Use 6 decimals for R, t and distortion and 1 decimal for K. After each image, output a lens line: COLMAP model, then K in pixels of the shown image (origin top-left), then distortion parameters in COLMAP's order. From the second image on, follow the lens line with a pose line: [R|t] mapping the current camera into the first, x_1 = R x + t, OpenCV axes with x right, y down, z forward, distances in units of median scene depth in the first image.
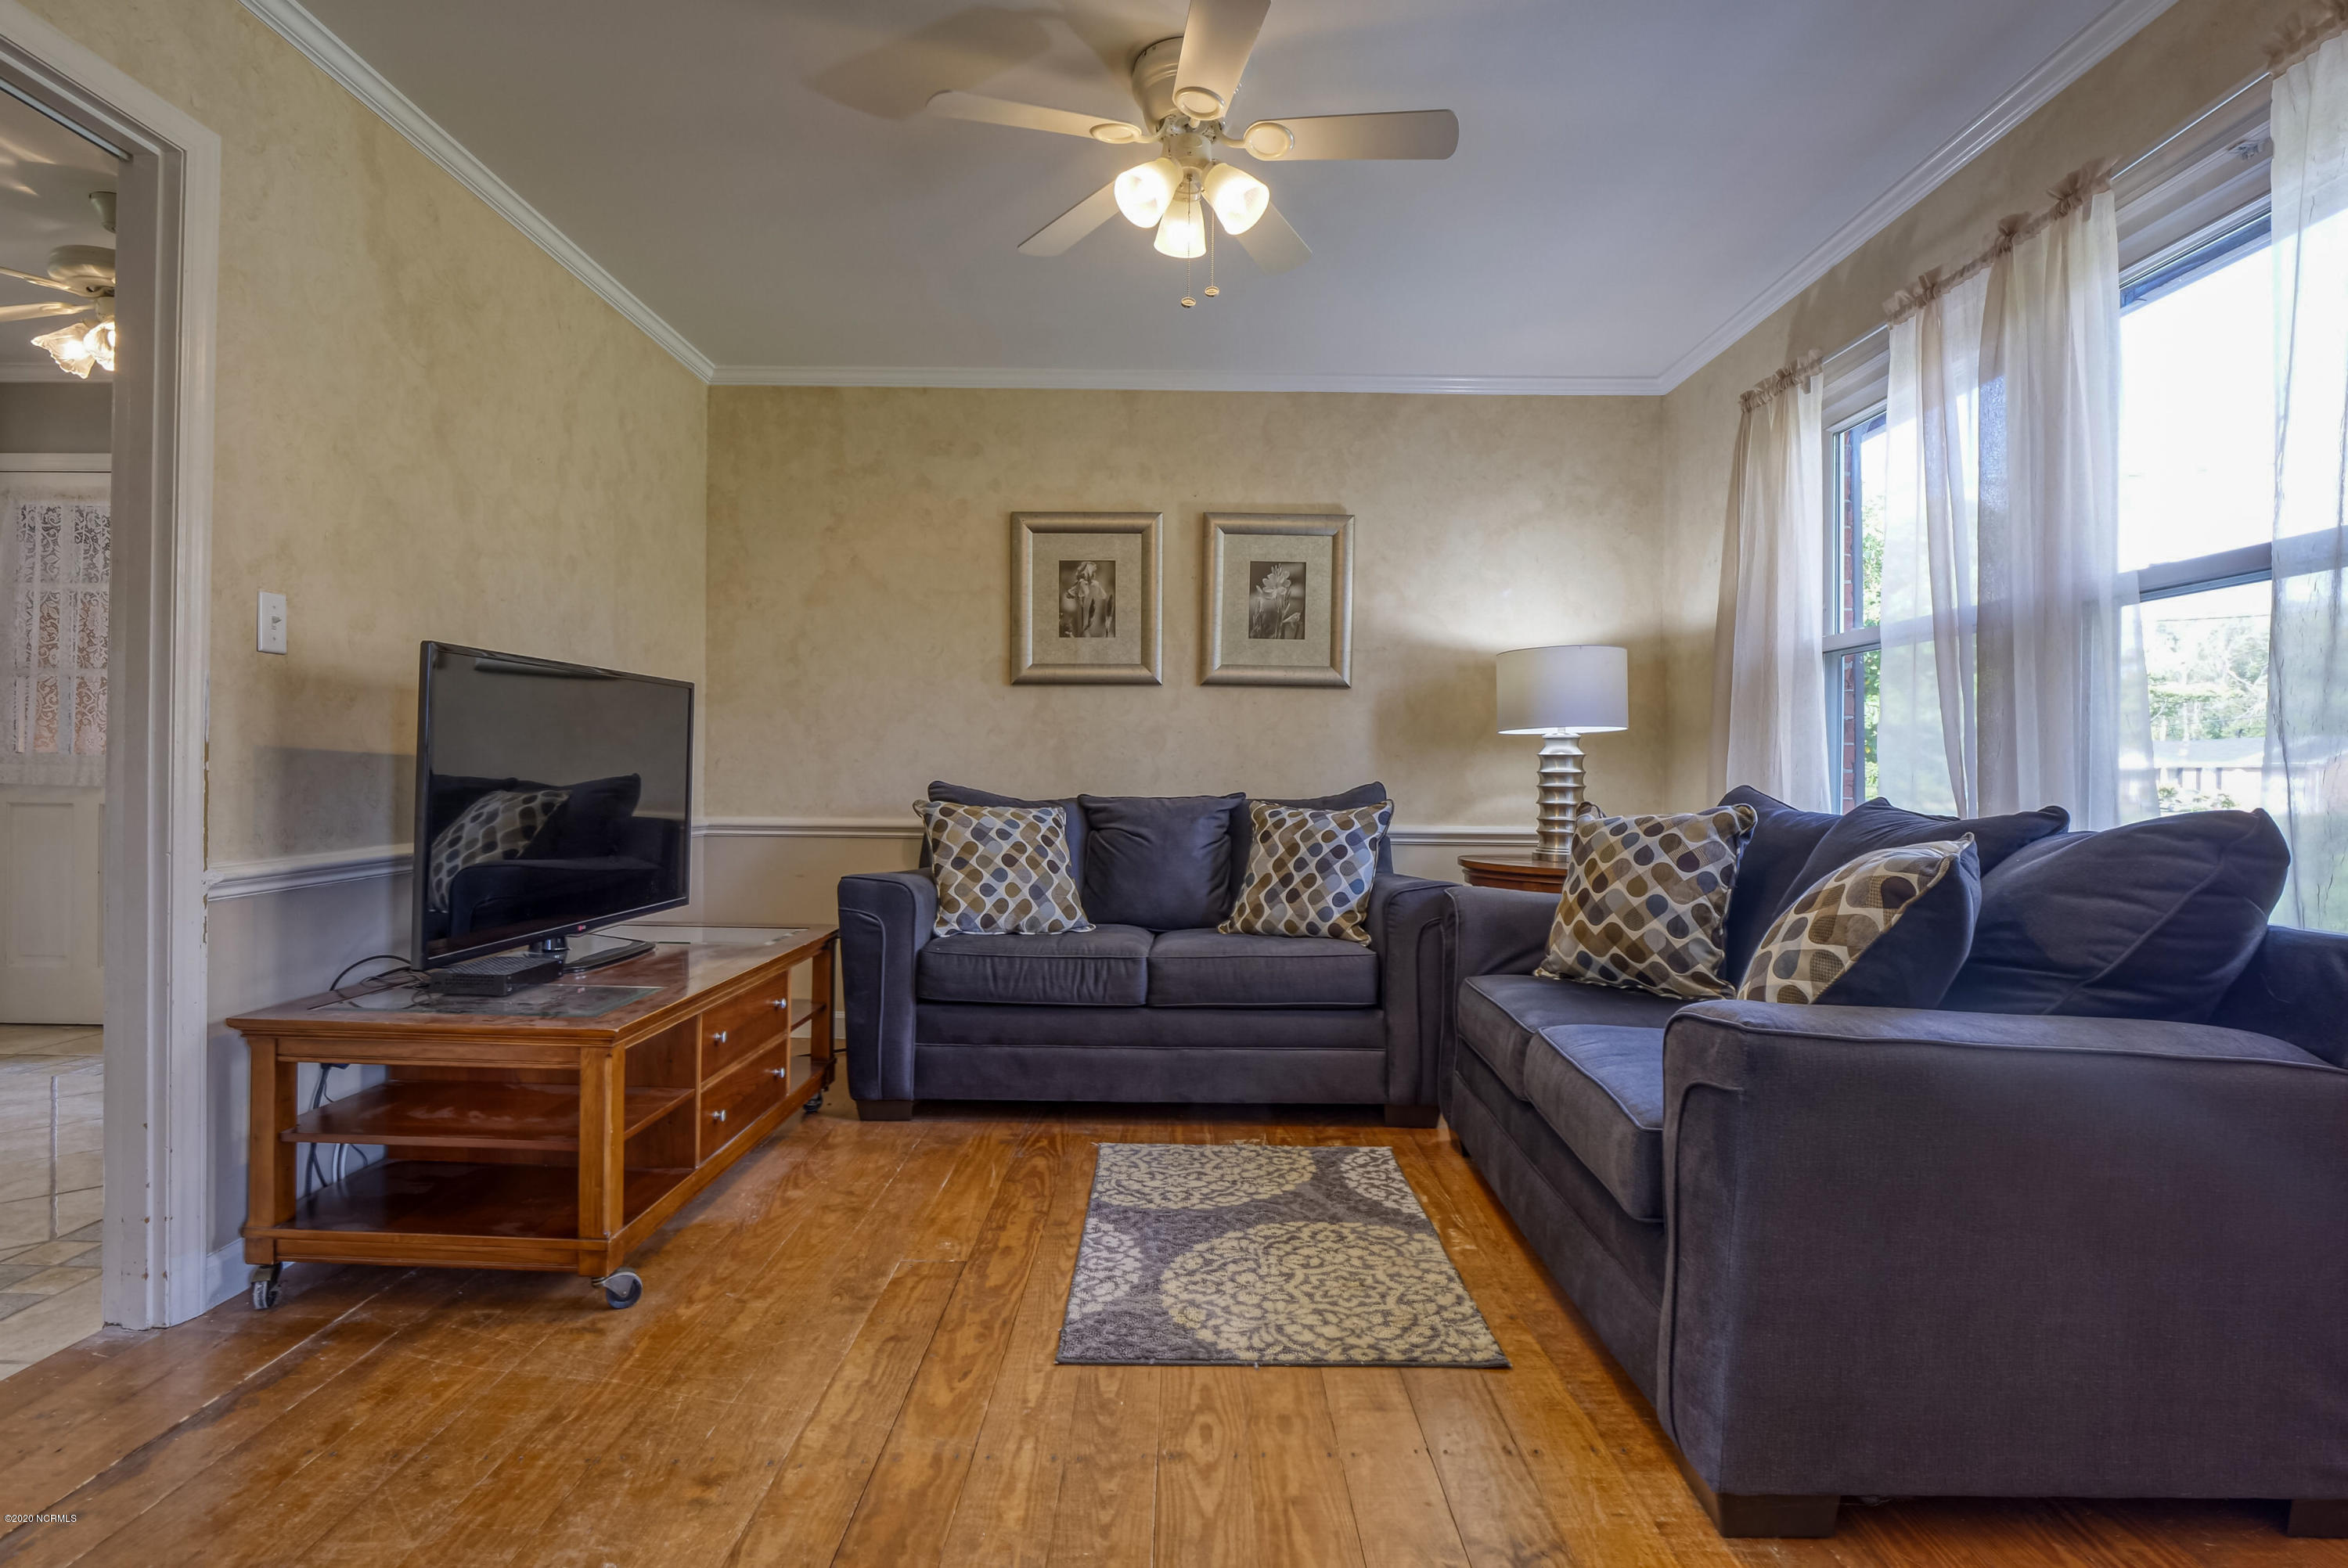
lens RADIAL K [[1143.7, 0, 1173.8], [0, 1143.7, 773.4], [0, 0, 1]] dist [-0.011026, -0.002360]
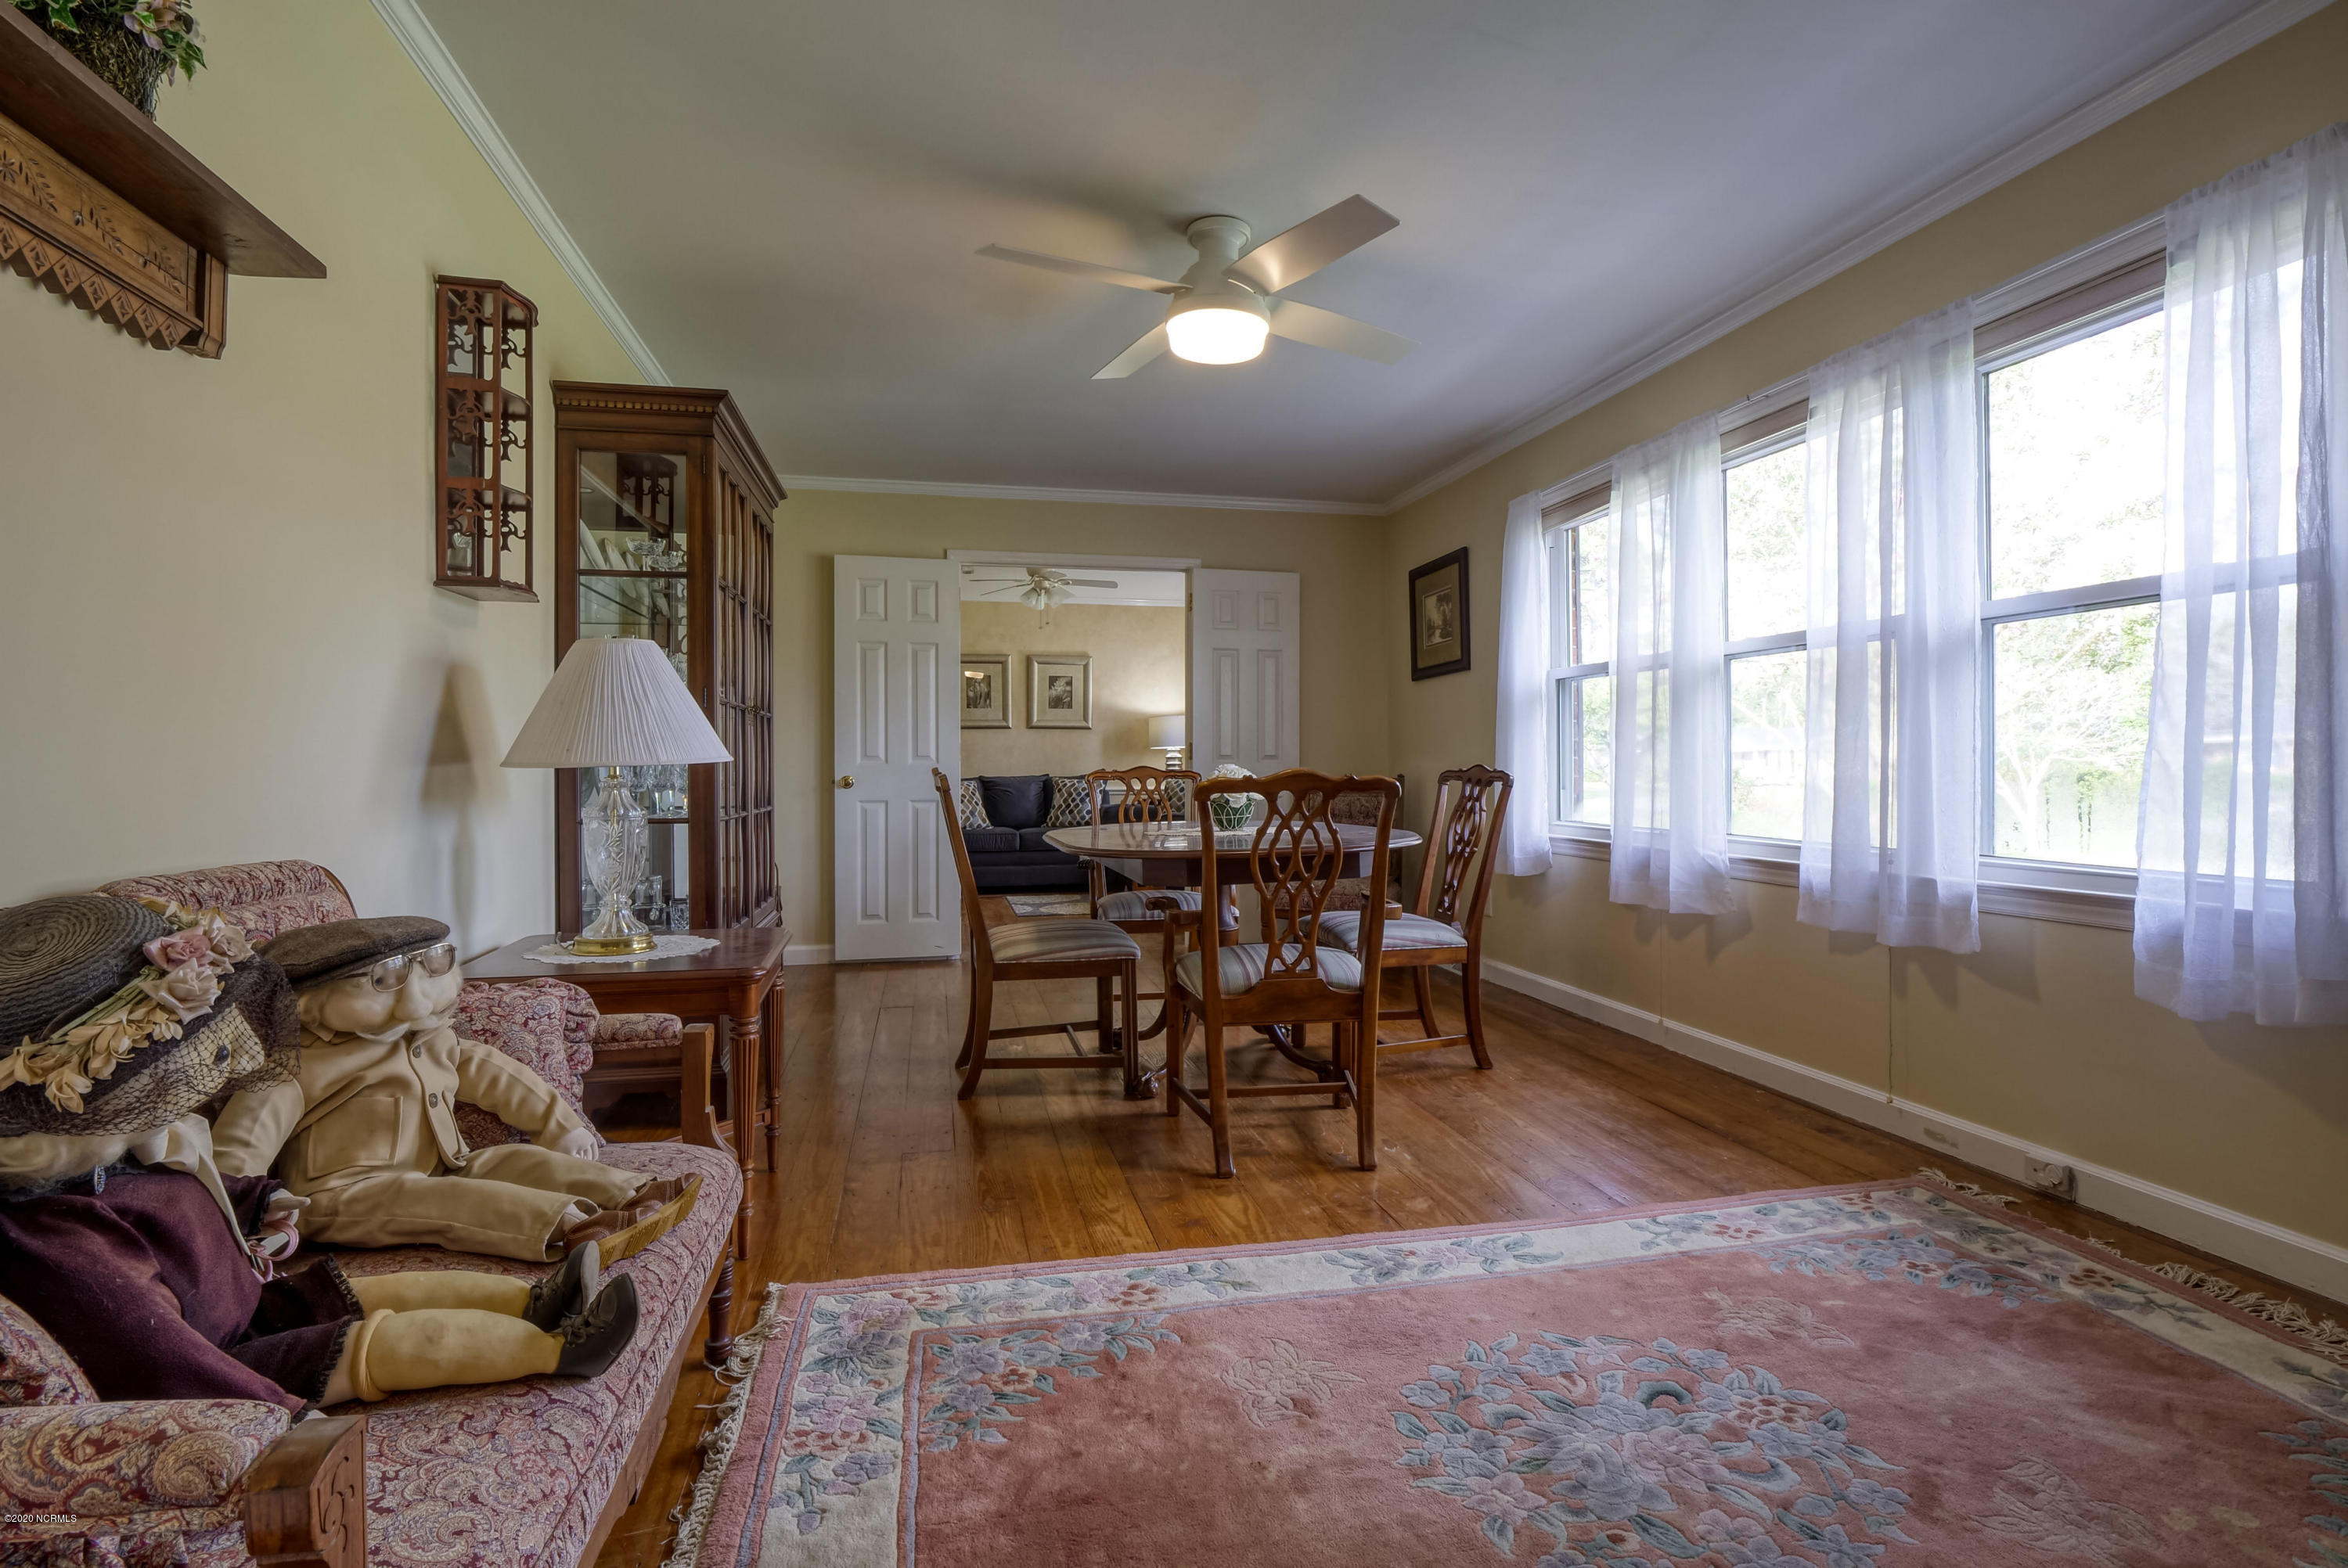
lens RADIAL K [[1143.7, 0, 1173.5], [0, 1143.7, 778.7], [0, 0, 1]] dist [-0.011026, -0.002360]
pose [[0.976613, -0.015030, 0.214477, -0.191097], [0.012278, 0.999824, 0.014158, -0.003691], [-0.214652, -0.011194, 0.976626, -1.359086]]
